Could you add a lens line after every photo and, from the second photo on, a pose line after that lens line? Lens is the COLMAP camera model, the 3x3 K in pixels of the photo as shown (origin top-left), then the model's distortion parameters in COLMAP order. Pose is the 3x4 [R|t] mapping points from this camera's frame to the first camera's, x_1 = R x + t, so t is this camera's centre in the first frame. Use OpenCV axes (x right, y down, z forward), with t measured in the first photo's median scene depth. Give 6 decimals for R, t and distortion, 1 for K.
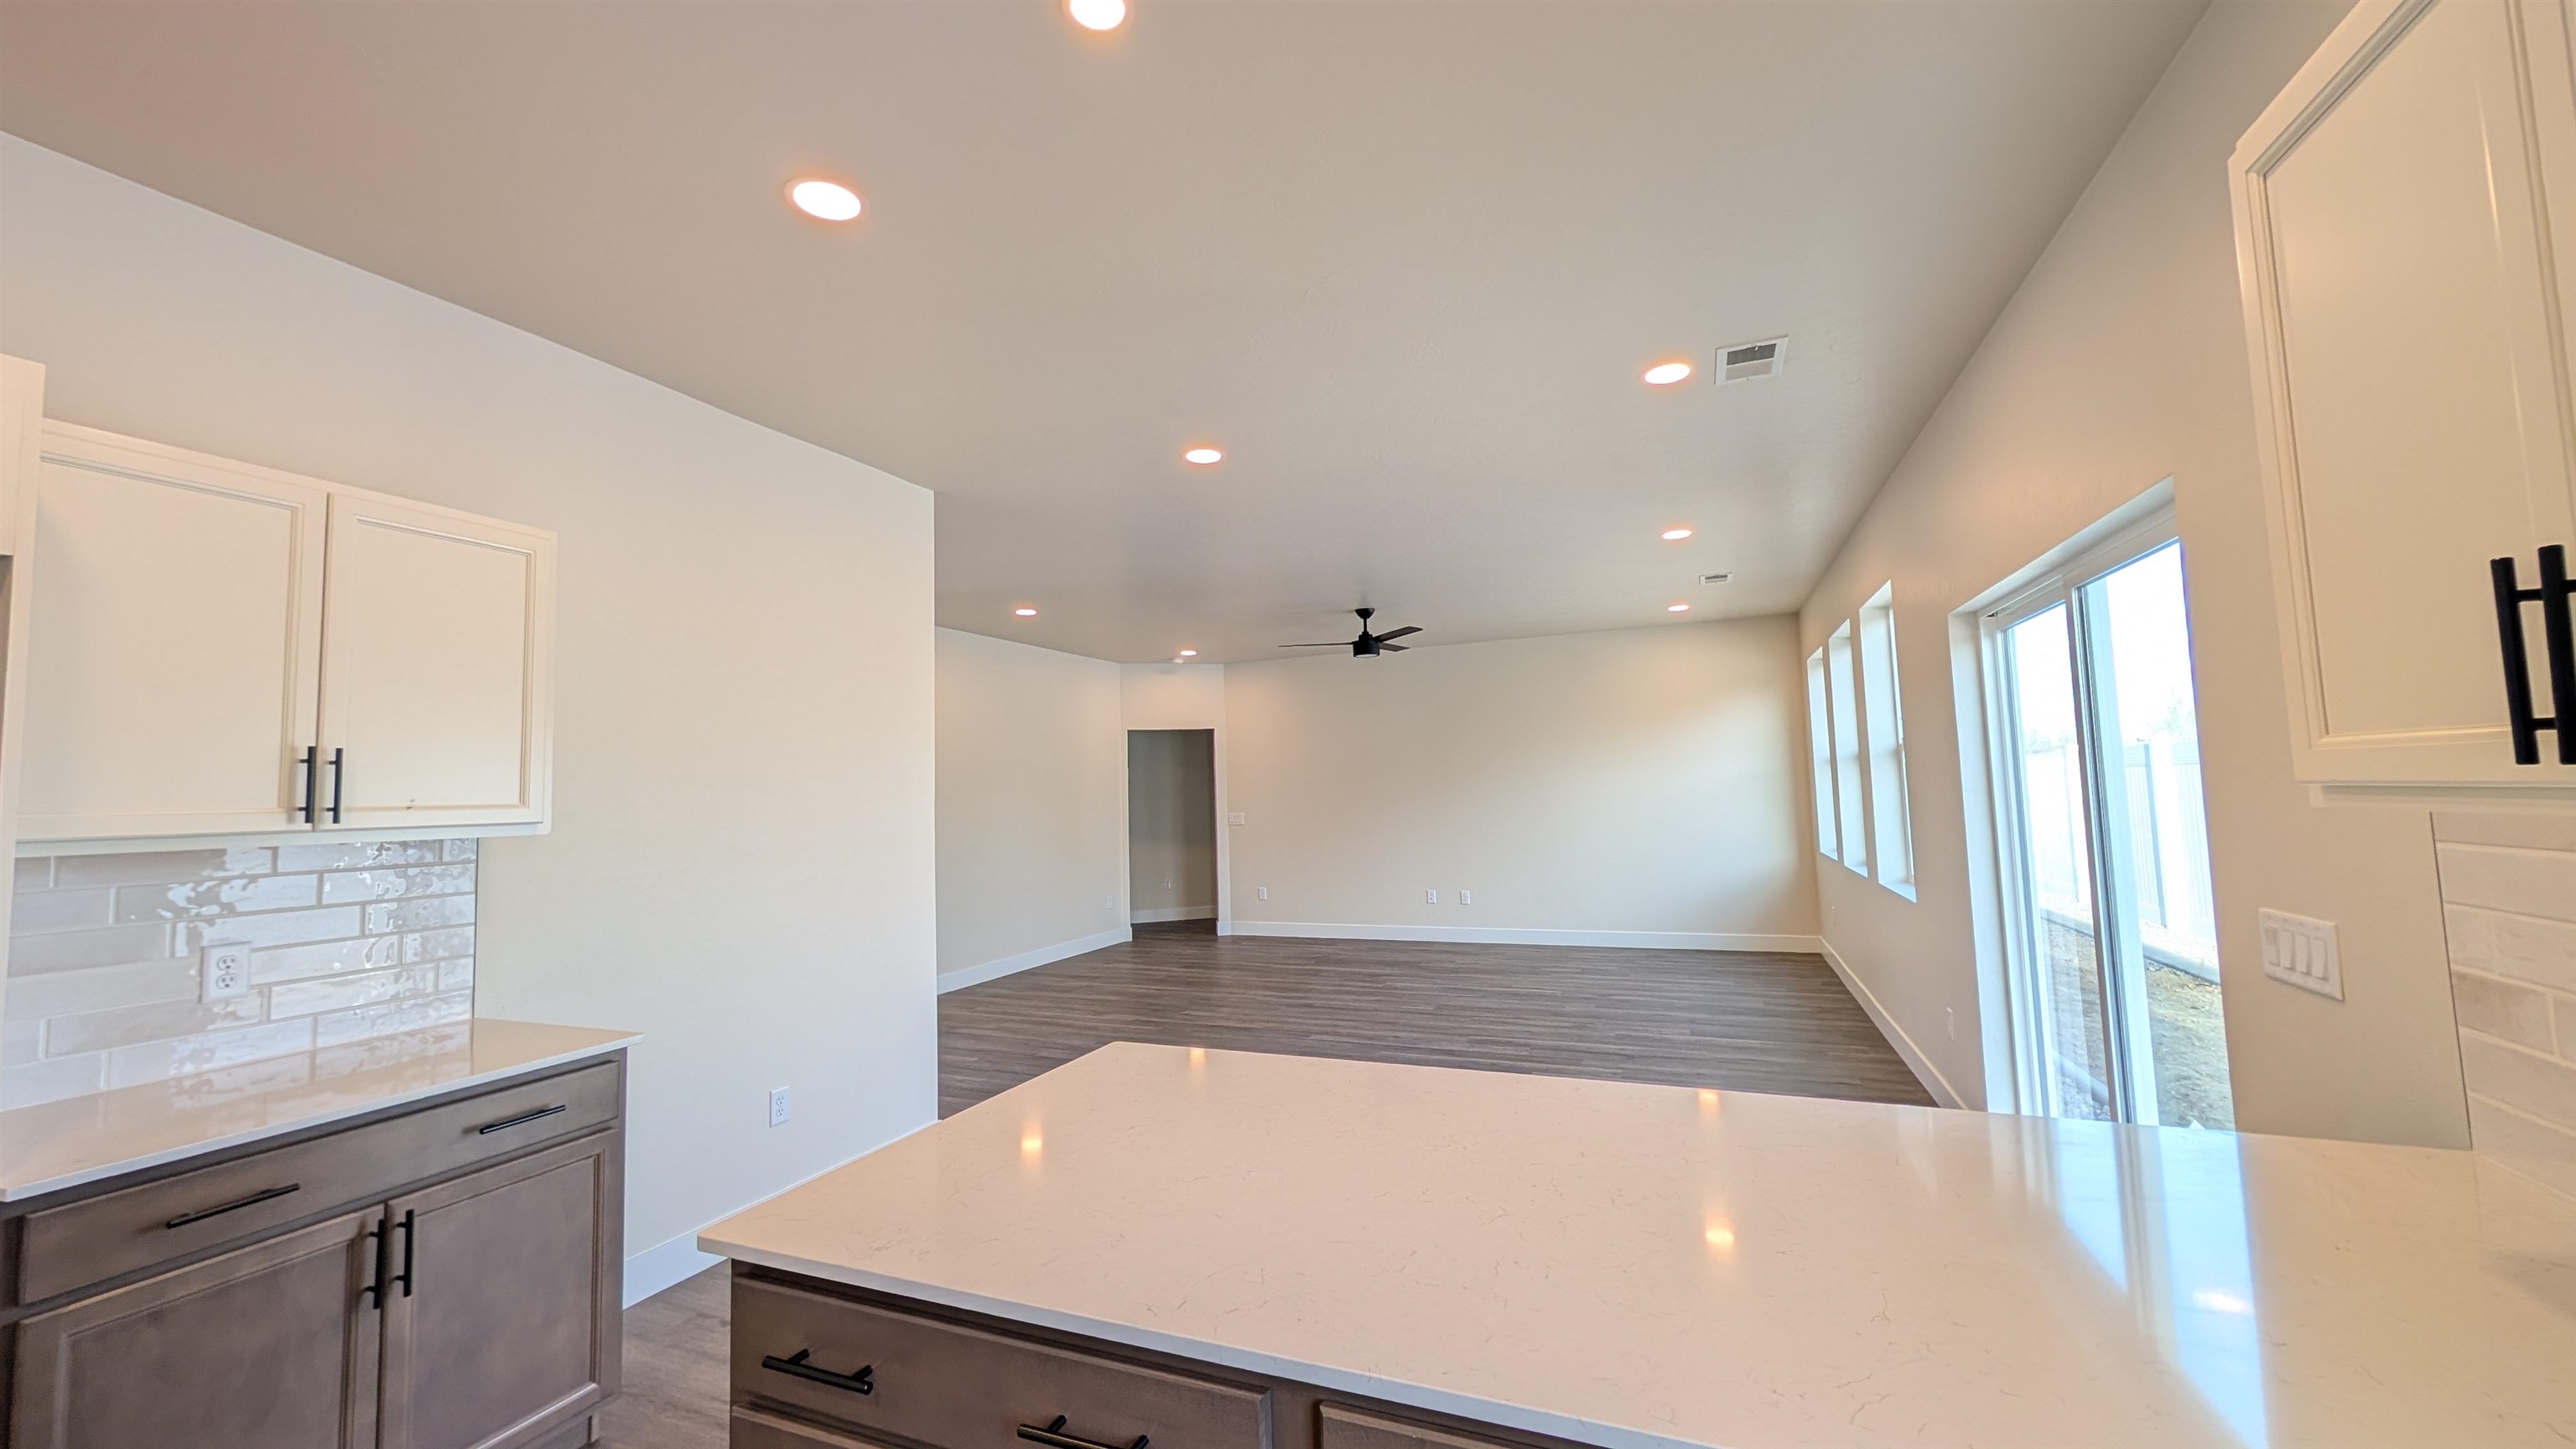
lens RADIAL K [[965.6, 0, 1286.7], [0, 965.6, 712.7], [0, 0, 1]] dist [0.001253, 0.000341]
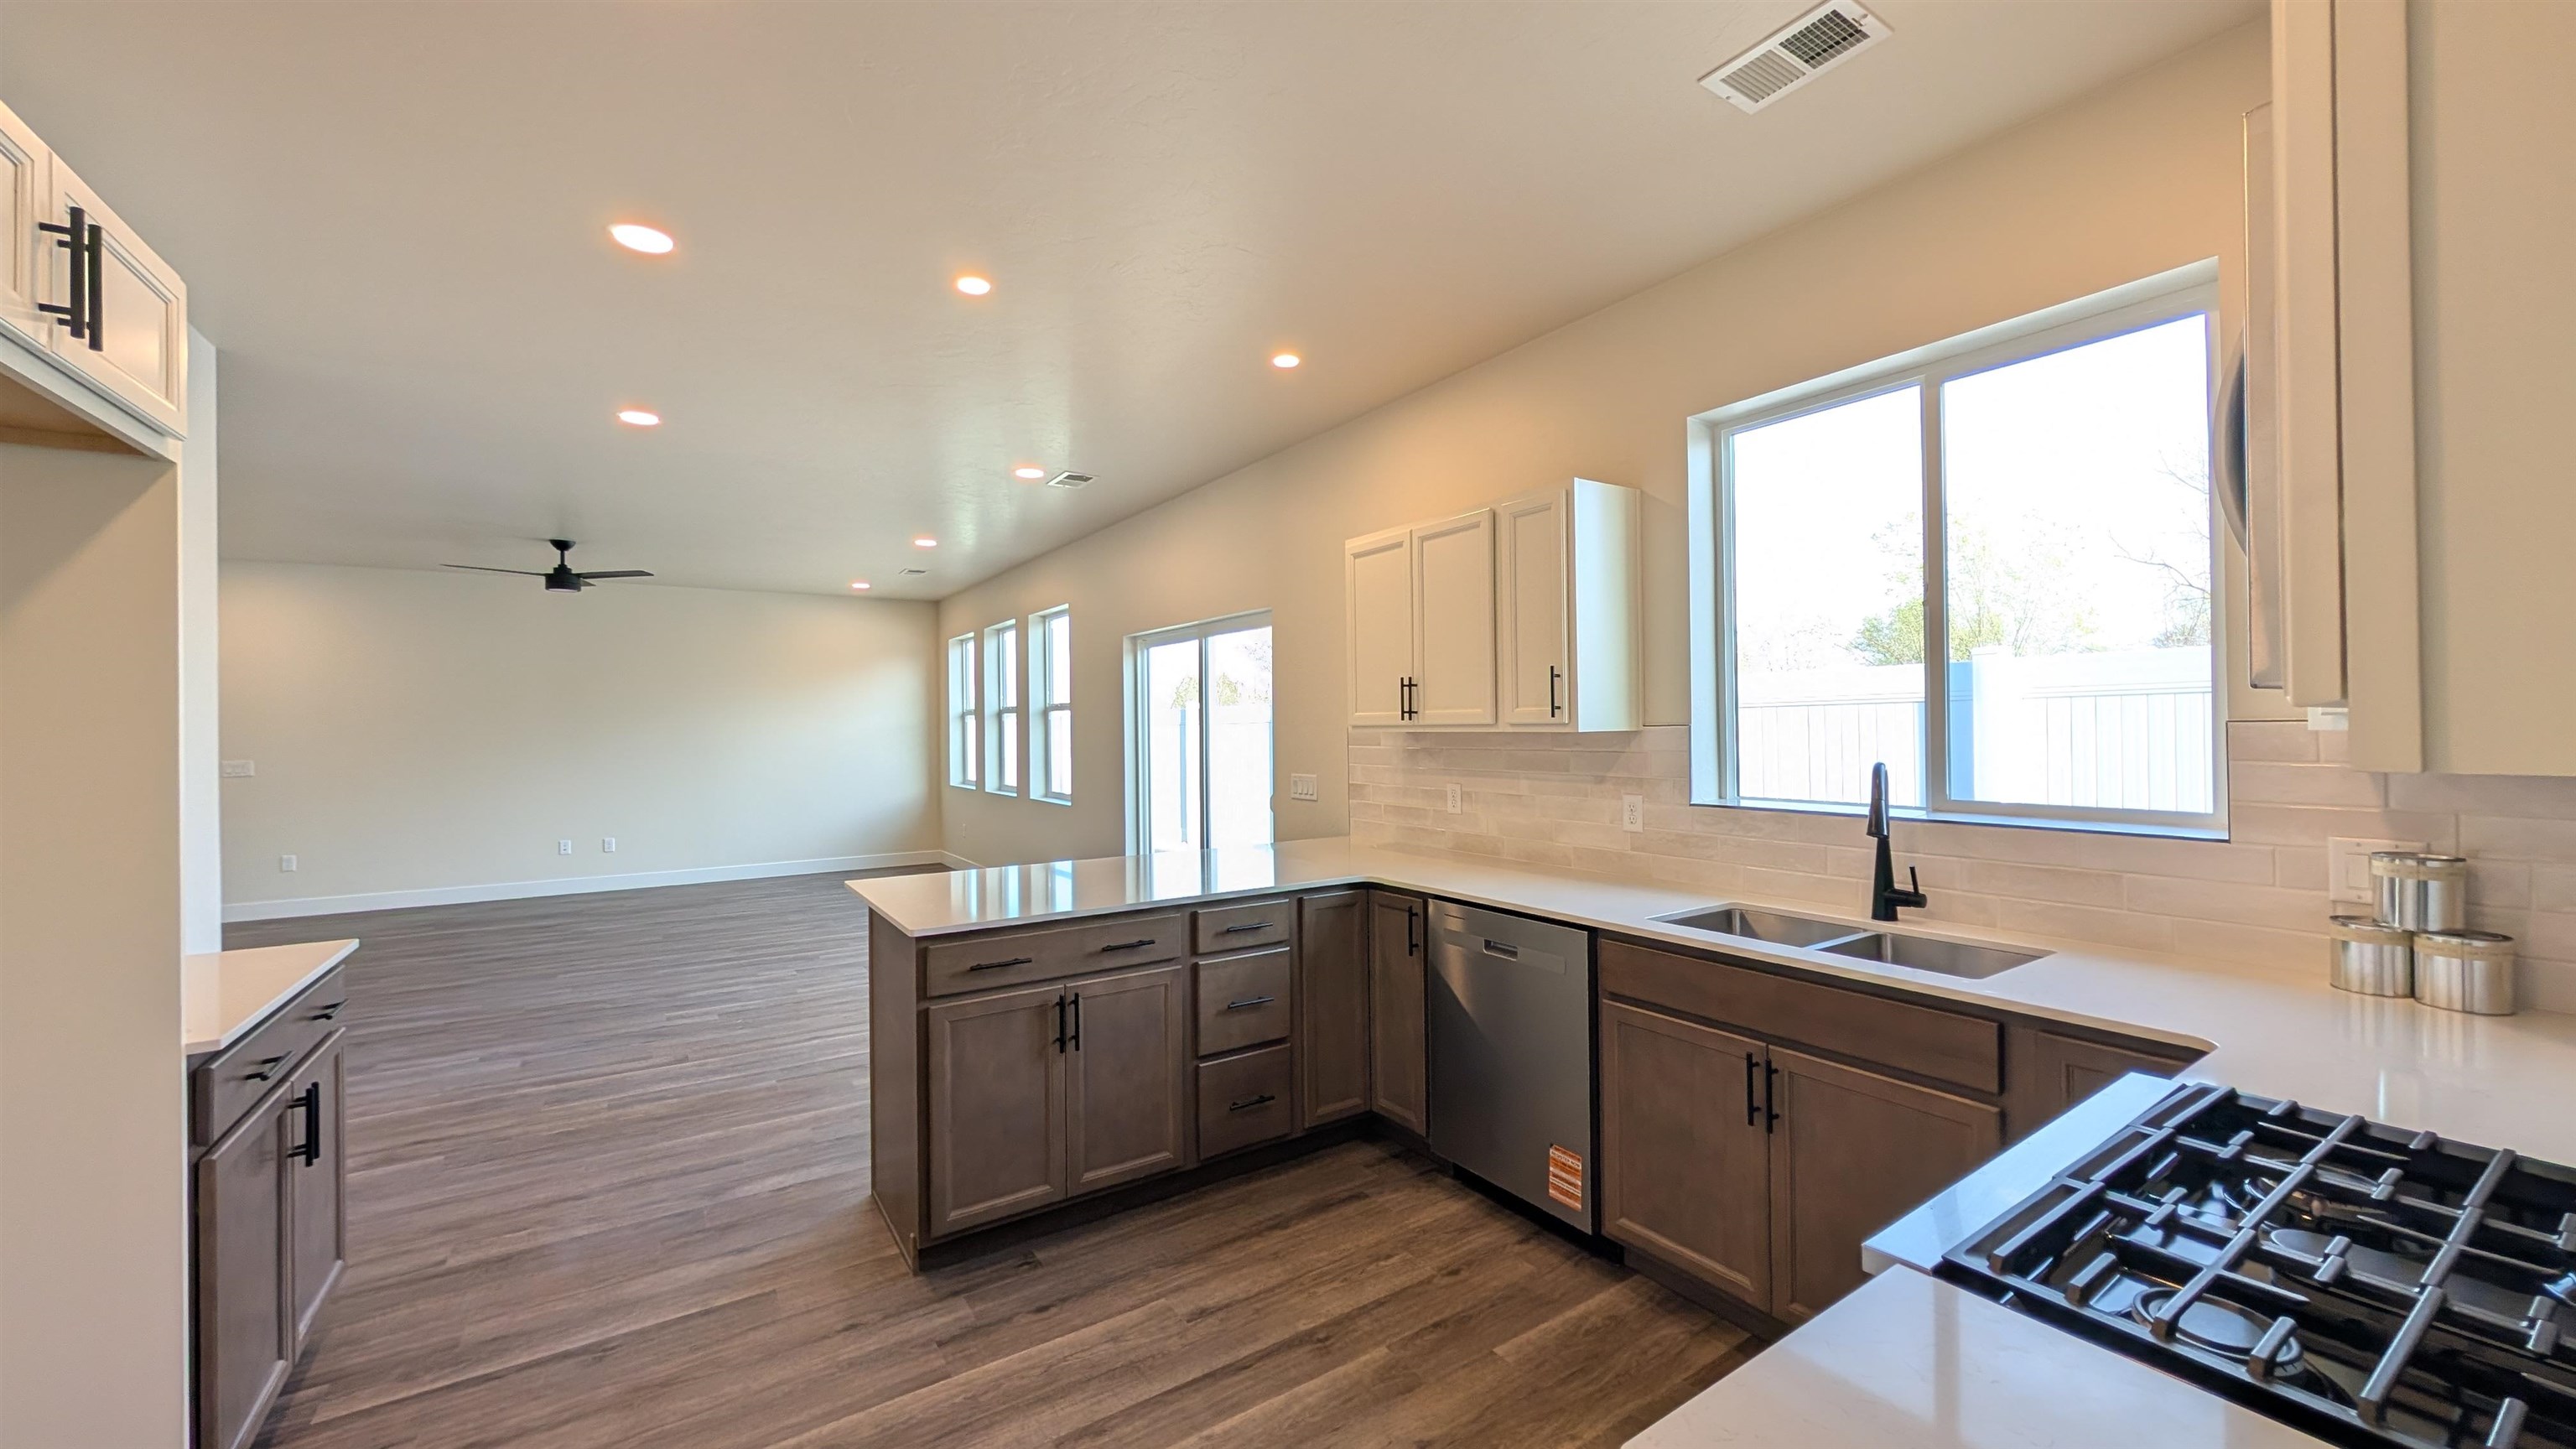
lens RADIAL K [[965.6, 0, 1286.7], [0, 965.6, 712.7], [0, 0, 1]] dist [0.001253, 0.000341]
pose [[0.555129, 0.034250, 0.831059, -0.359637], [-0.072555, 0.997337, 0.007362, 0.002207], [-0.828594, -0.064384, 0.556136, -0.141471]]
